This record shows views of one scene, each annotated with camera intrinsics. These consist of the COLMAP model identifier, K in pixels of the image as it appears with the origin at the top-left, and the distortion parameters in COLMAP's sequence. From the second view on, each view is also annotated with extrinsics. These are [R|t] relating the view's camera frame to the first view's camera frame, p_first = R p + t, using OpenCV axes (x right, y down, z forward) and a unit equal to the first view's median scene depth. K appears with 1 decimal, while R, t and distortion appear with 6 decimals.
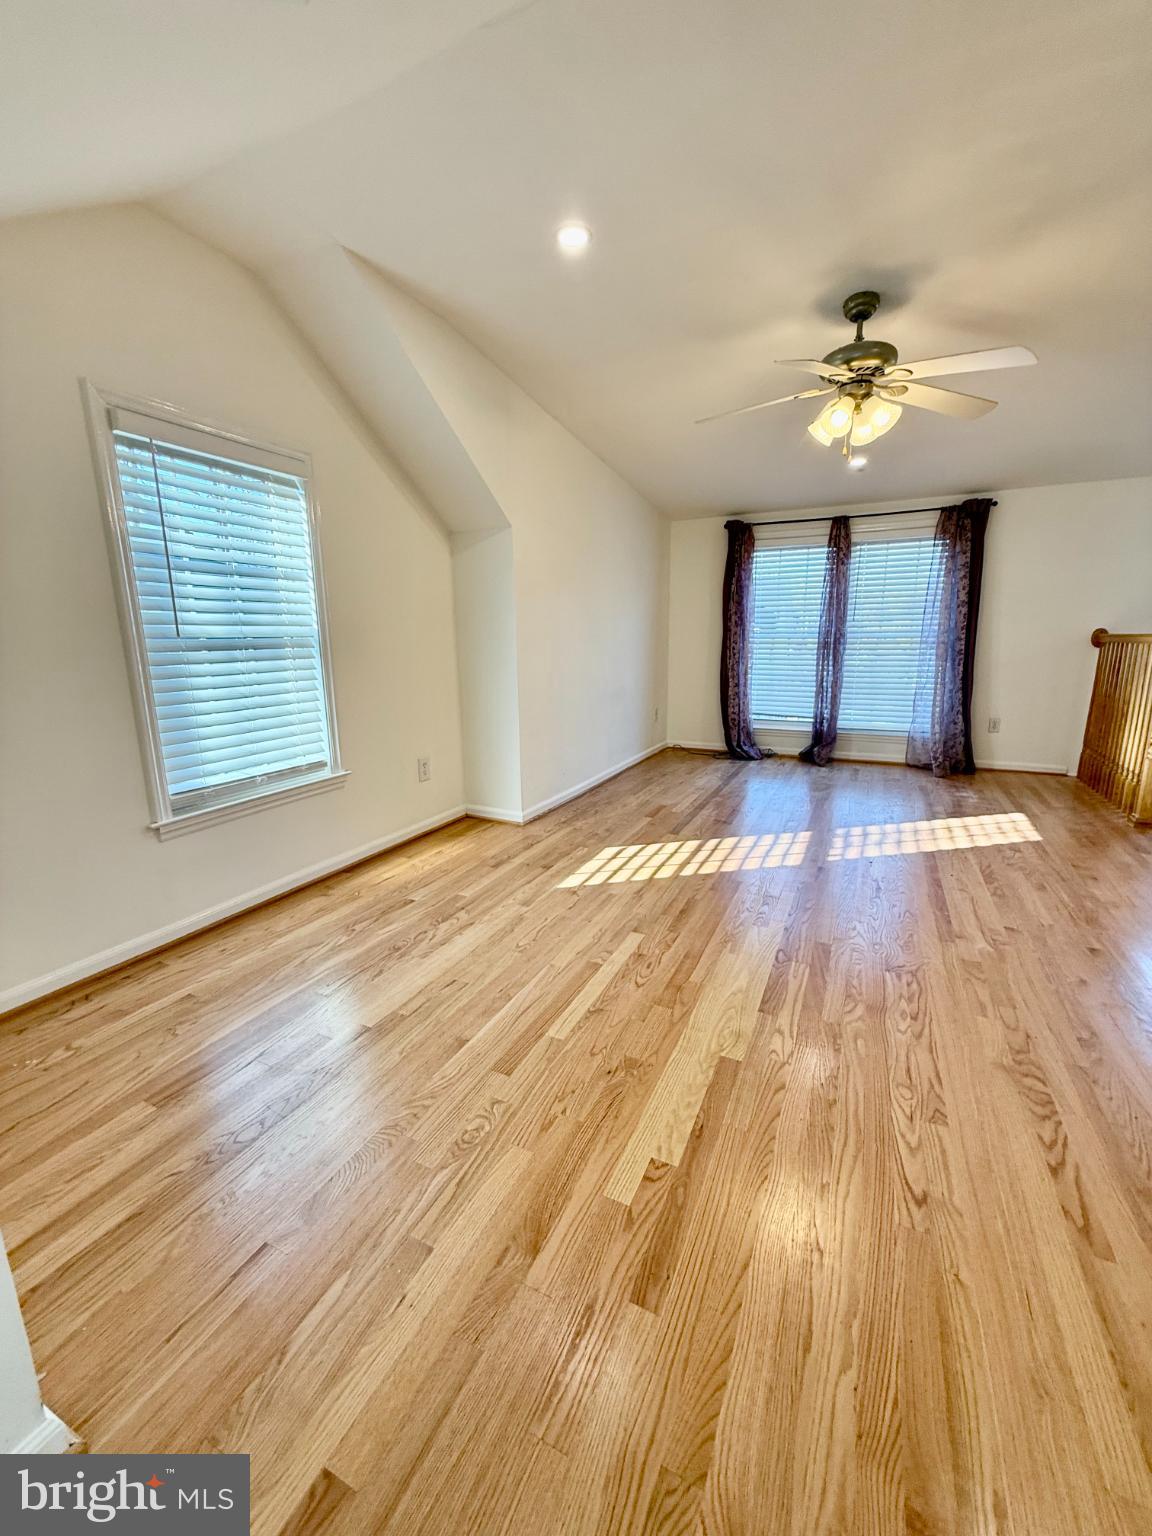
lens RADIAL K [[614.5, 0, 576.0], [0, 614.5, 766.4], [0, 0, 1]] dist [-0.004408, 0.001118]
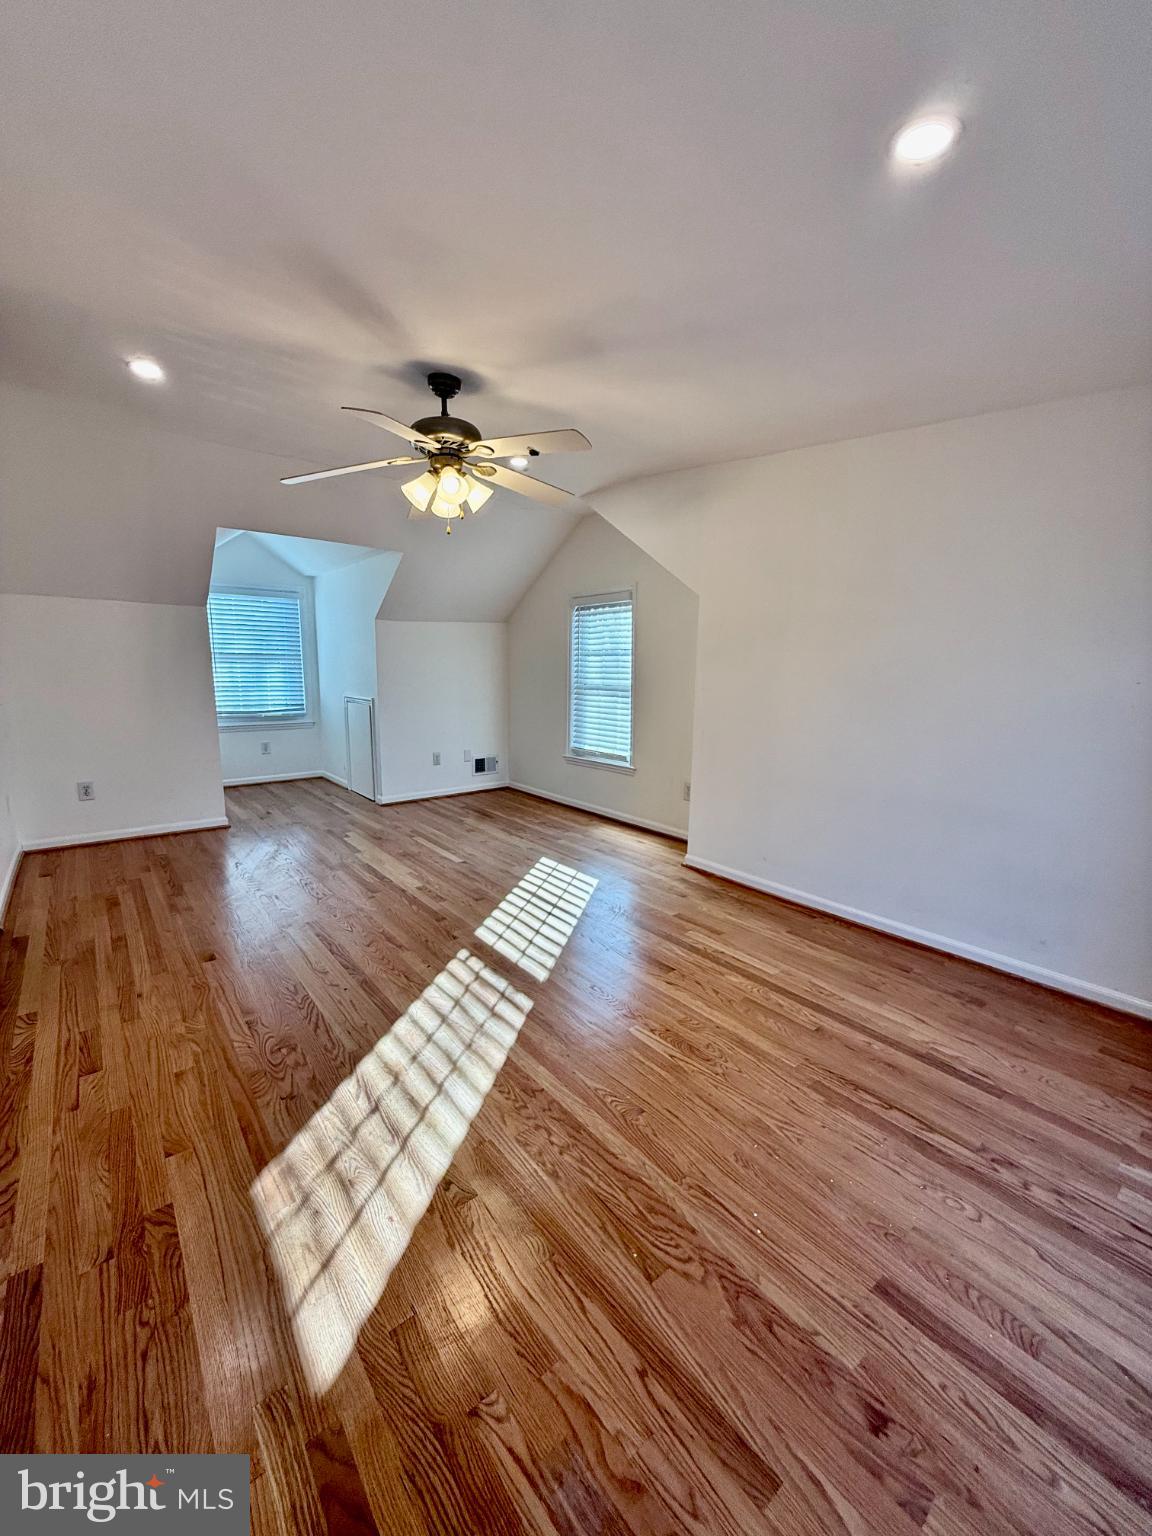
lens RADIAL K [[614.5, 0, 575.3], [0, 614.5, 765.9], [0, 0, 1]] dist [-0.004408, 0.001118]
pose [[-0.428748, 0.151896, -0.890563, 1.065443], [-0.193561, 0.947428, 0.254782, -0.353553], [0.882445, 0.281616, -0.376806, 1.358737]]
